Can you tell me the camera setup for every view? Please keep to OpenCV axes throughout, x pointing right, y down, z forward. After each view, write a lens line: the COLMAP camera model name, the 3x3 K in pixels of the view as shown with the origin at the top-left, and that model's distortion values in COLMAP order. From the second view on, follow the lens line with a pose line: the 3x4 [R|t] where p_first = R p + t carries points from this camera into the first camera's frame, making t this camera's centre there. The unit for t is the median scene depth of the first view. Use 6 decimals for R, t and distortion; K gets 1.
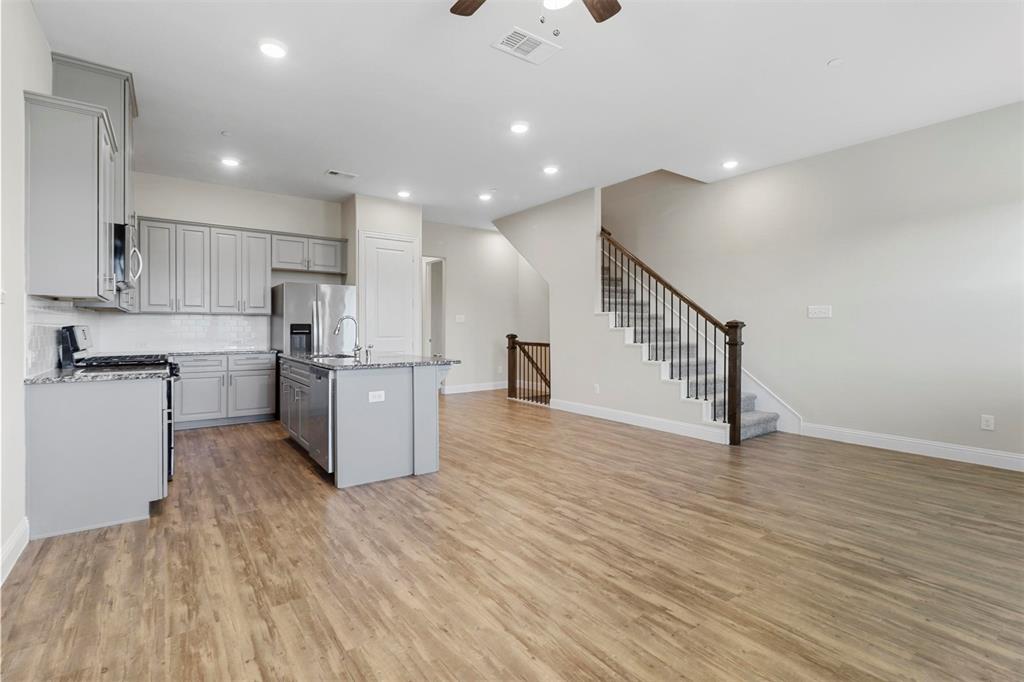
lens RADIAL K [[472.1, 0, 505.8], [0, 472.1, 329.1], [0, 0, 1]] dist [0.002109, -0.001574]
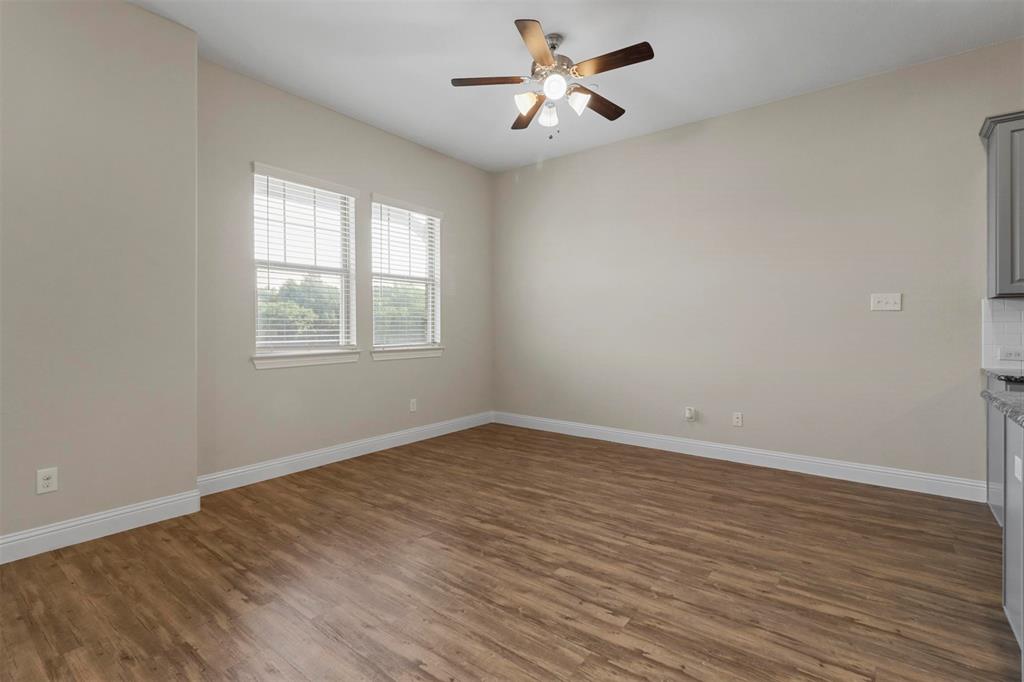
lens RADIAL K [[472.1, 0, 505.4], [0, 472.1, 326.1], [0, 0, 1]] dist [0.002109, -0.001574]
pose [[-0.962366, 0.000382, -0.271756, 0.449683], [-0.000505, 0.999995, 0.003195, -0.005589], [0.271755, 0.003212, -0.962361, 1.642476]]
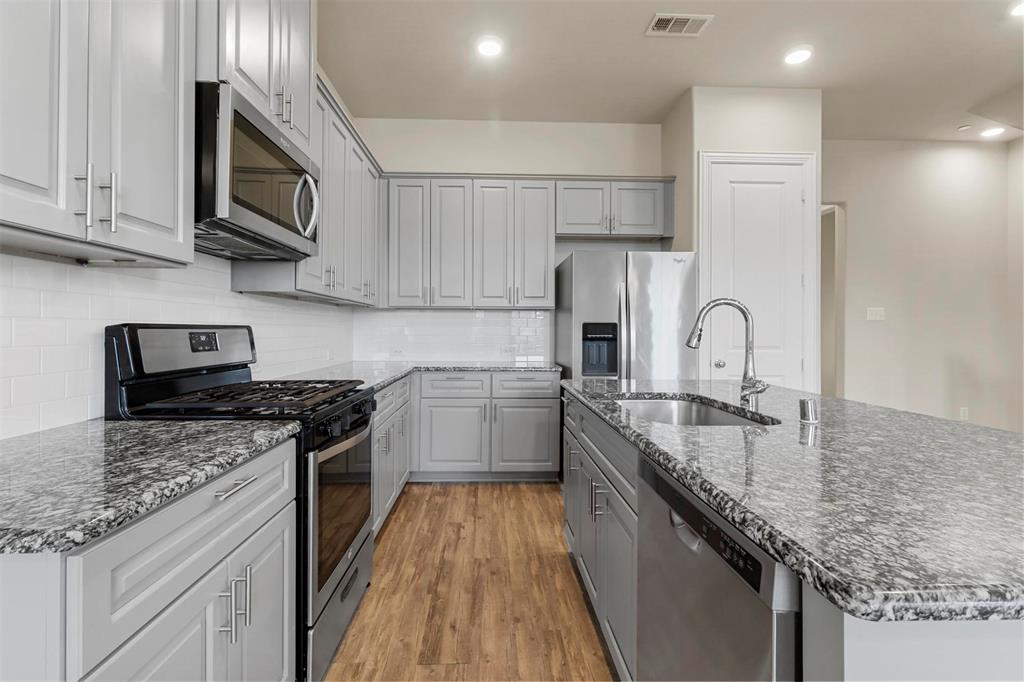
lens RADIAL K [[472.1, 0, 504.5], [0, 472.1, 327.3], [0, 0, 1]] dist [0.002109, -0.001574]
pose [[0.829333, 0.001784, -0.558751, -0.431889], [-0.006122, 0.999964, -0.005895, -0.003066], [0.558720, 0.008310, 0.829314, 0.948774]]
